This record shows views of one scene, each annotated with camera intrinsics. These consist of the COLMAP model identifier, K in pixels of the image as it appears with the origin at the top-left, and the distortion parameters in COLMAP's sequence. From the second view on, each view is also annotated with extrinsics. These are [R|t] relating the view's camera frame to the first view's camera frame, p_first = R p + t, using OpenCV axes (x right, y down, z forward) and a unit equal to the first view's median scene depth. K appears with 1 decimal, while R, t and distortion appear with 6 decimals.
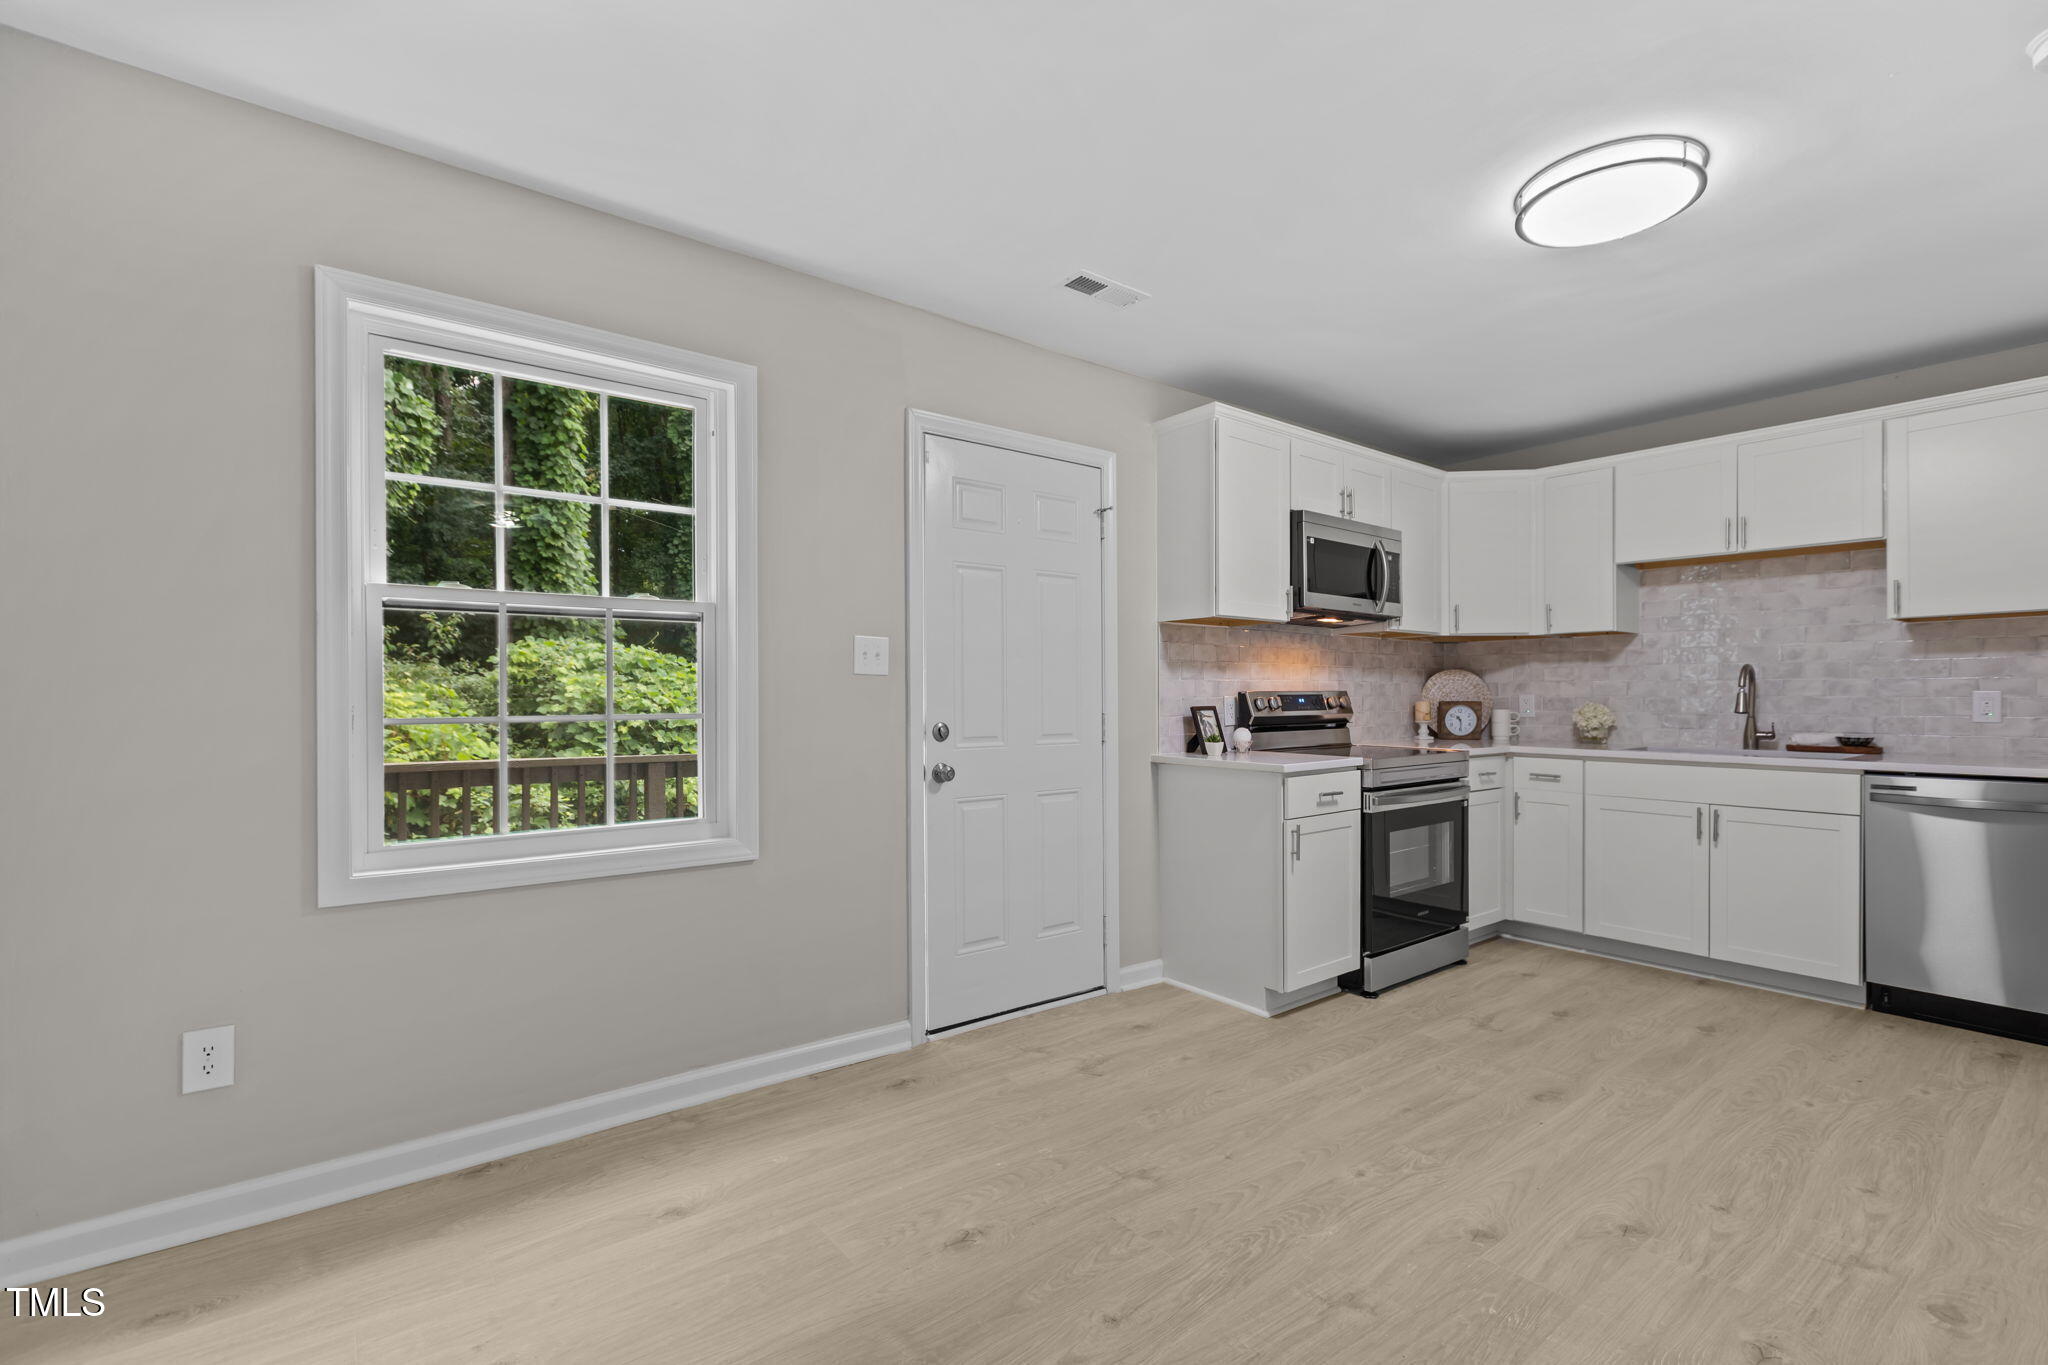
lens RADIAL K [[899.2, 0, 1012.2], [0, 899.2, 697.2], [0, 0, 1]] dist [-0.000202, -0.000253]
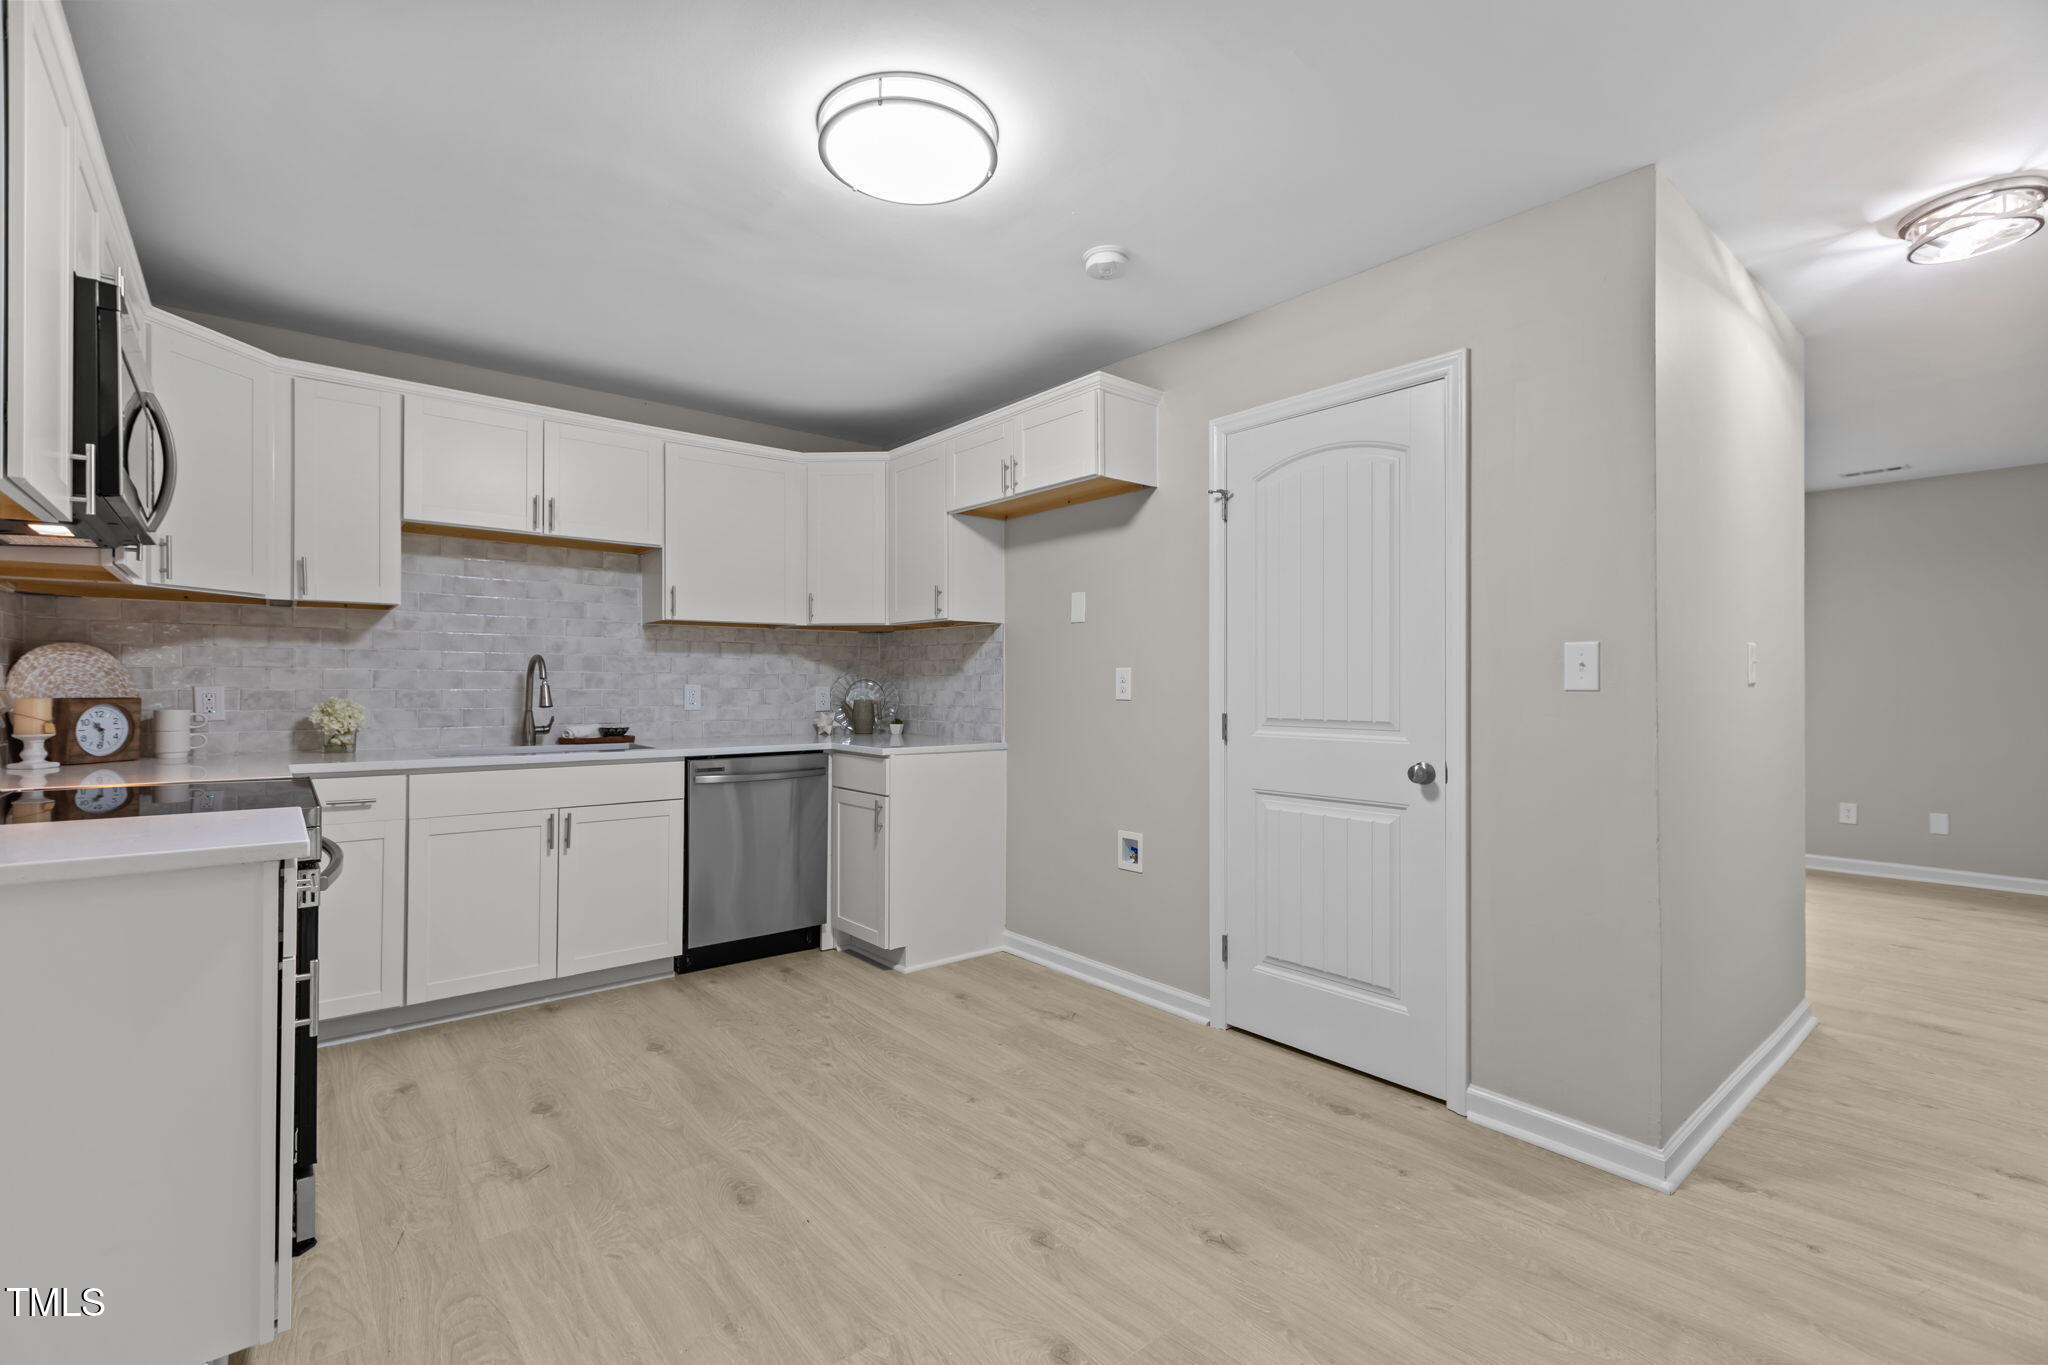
lens RADIAL K [[907.6, 0, 1029.4], [0, 907.6, 684.9], [0, 0, 1]] dist [-0.000612, -0.000251]
pose [[-0.041289, 0.002189, 0.999145, -0.157475], [-0.000487, 0.999997, -0.002211, -0.003750], [-0.999147, -0.000578, -0.041288, 0.561949]]
